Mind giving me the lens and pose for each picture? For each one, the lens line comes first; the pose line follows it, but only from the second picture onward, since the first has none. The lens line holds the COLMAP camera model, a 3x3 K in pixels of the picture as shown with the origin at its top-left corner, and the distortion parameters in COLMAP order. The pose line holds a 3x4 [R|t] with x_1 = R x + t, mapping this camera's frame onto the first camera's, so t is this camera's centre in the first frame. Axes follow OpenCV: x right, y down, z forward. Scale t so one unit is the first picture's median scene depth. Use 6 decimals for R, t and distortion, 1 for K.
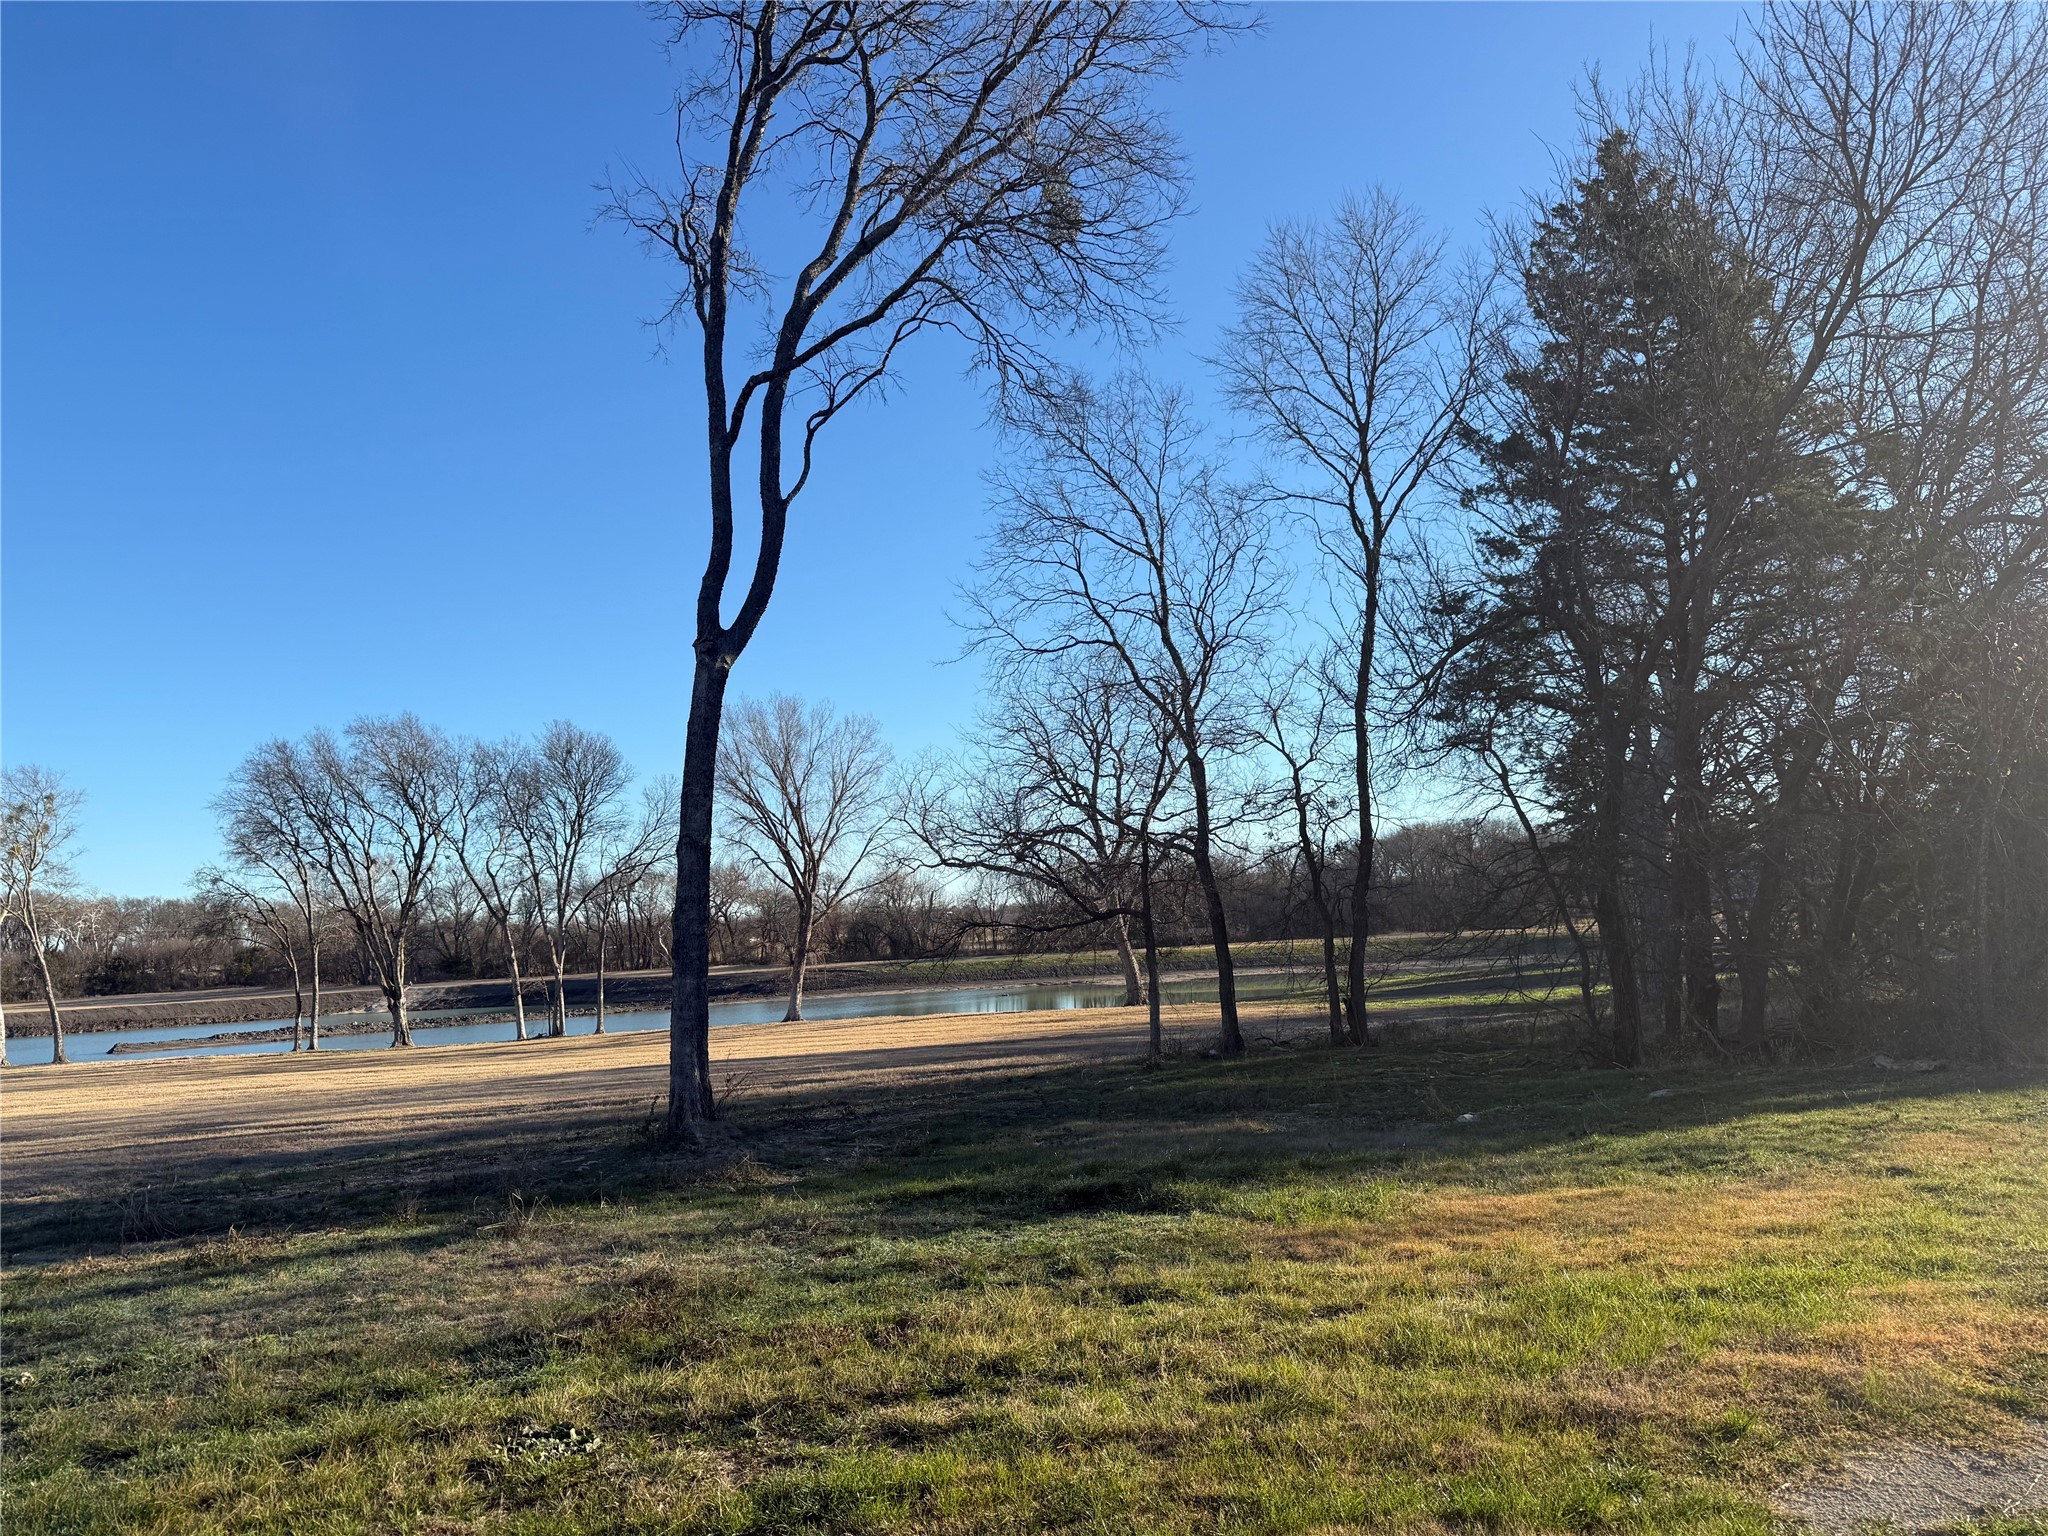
lens RADIAL K [[1469.2, 0, 1020.1], [0, 1469.2, 775.9], [0, 0, 1]] dist [0.015271, -0.000134]
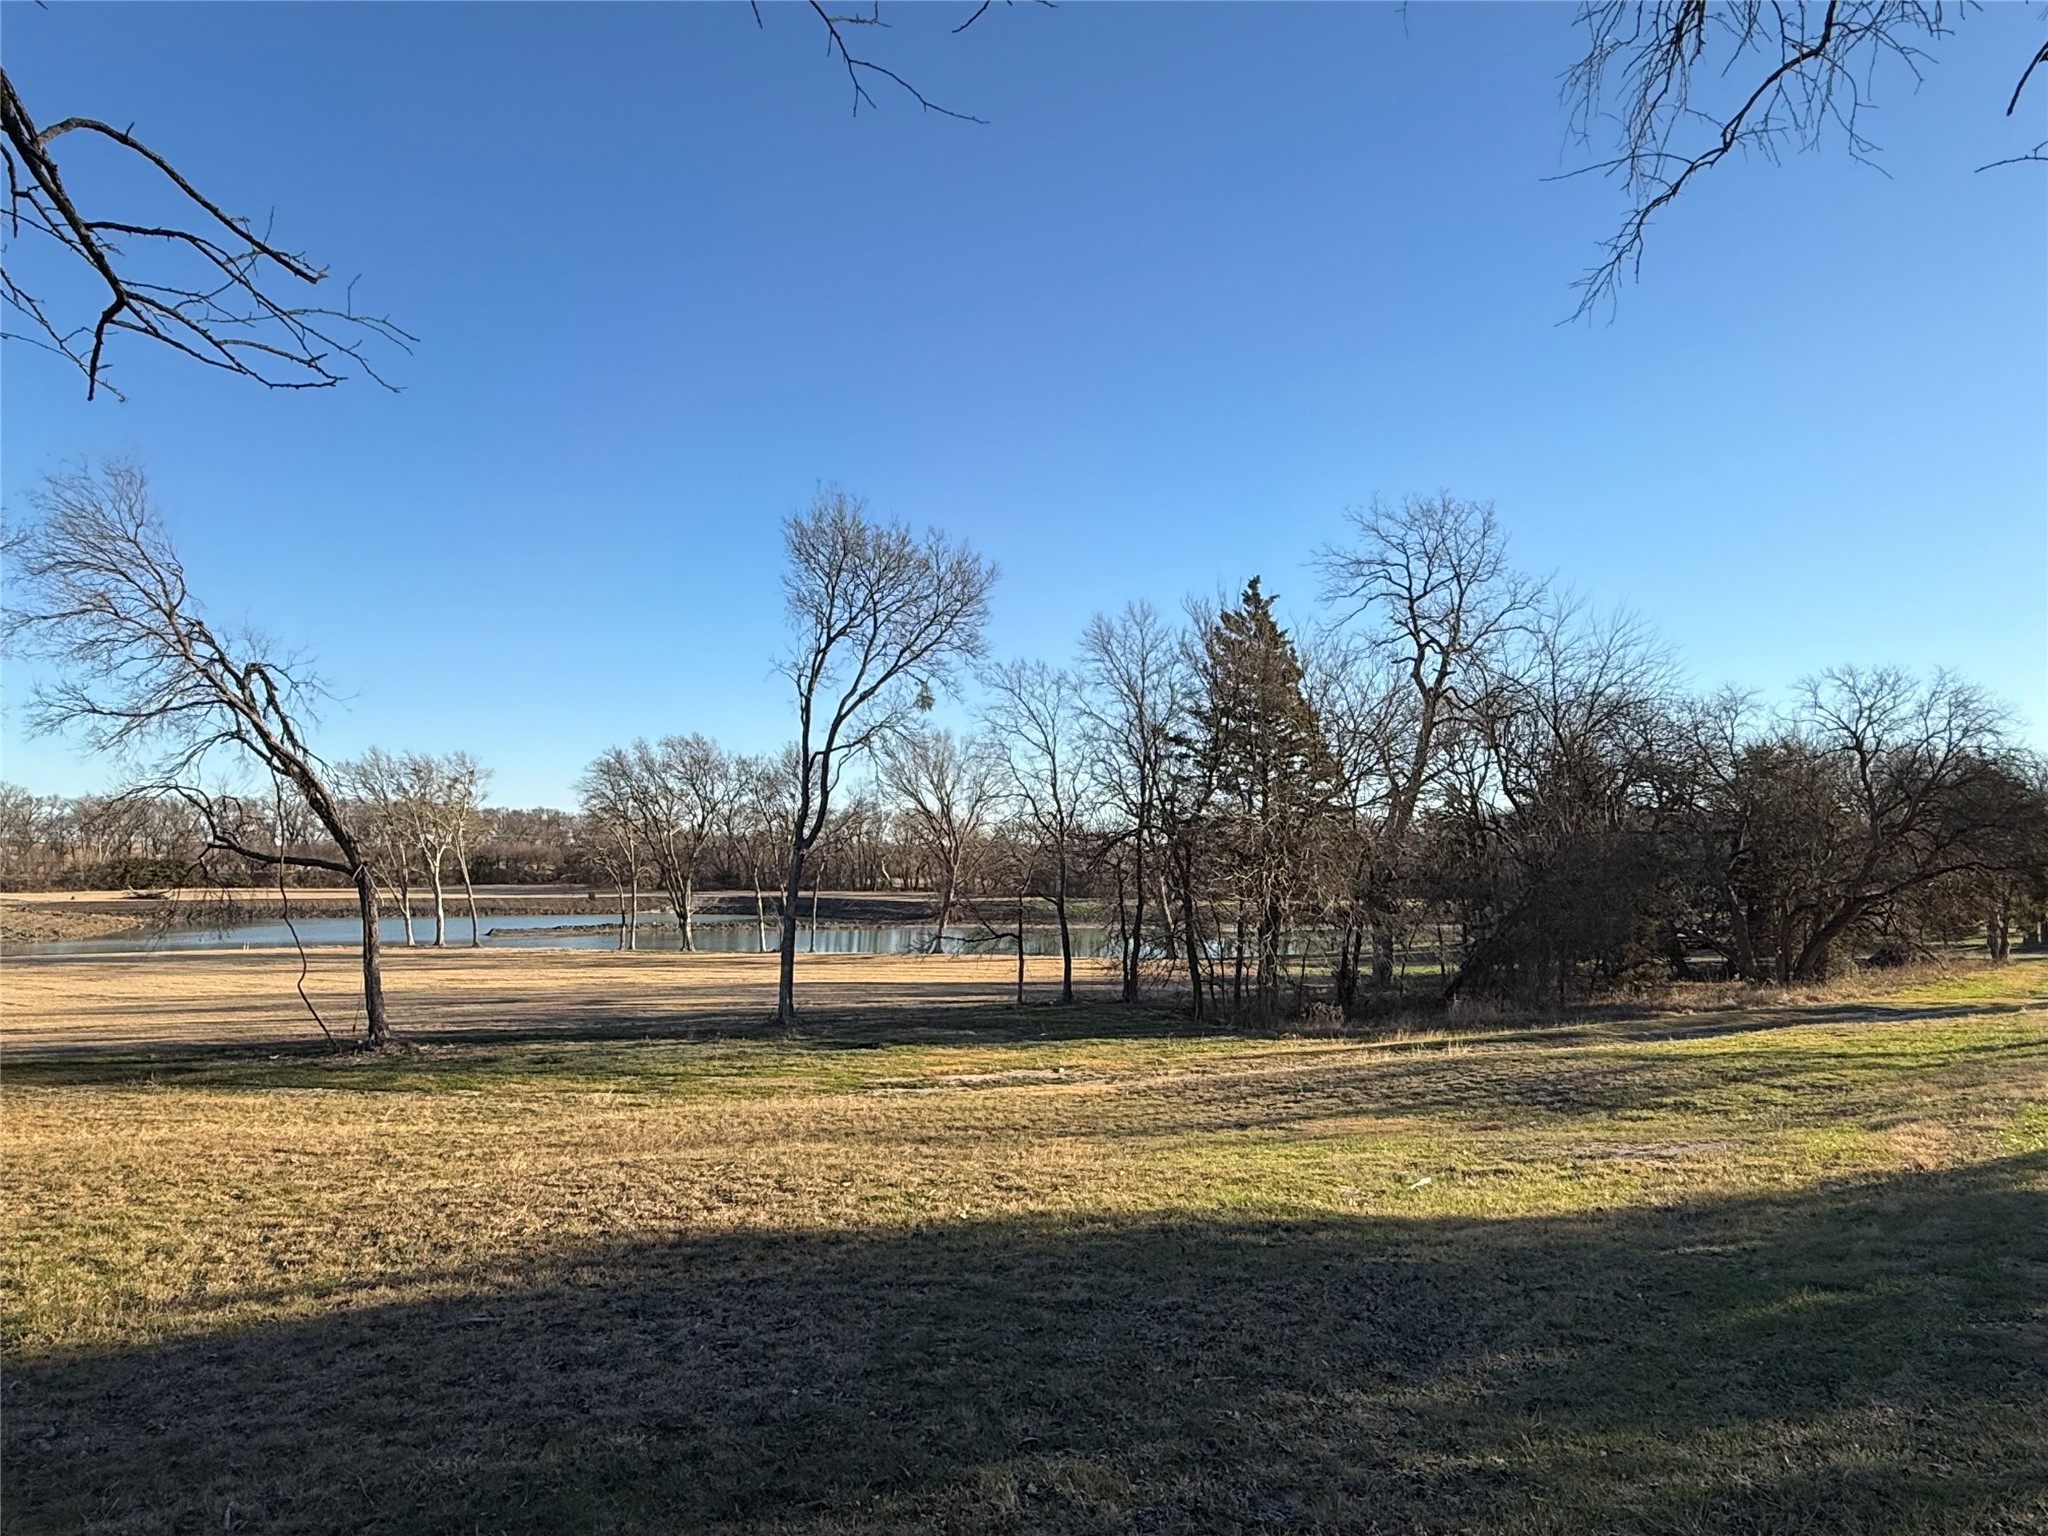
lens RADIAL K [[1302.4, 0, 1028.7], [0, 1302.4, 763.2], [0, 0, 1]] dist [0.002849, 0.000281]
pose [[0.988926, 0.041182, -0.142582, 0.110563], [-0.036772, 0.998764, 0.033427, -0.067681], [0.143783, -0.027814, 0.989218, -0.268649]]
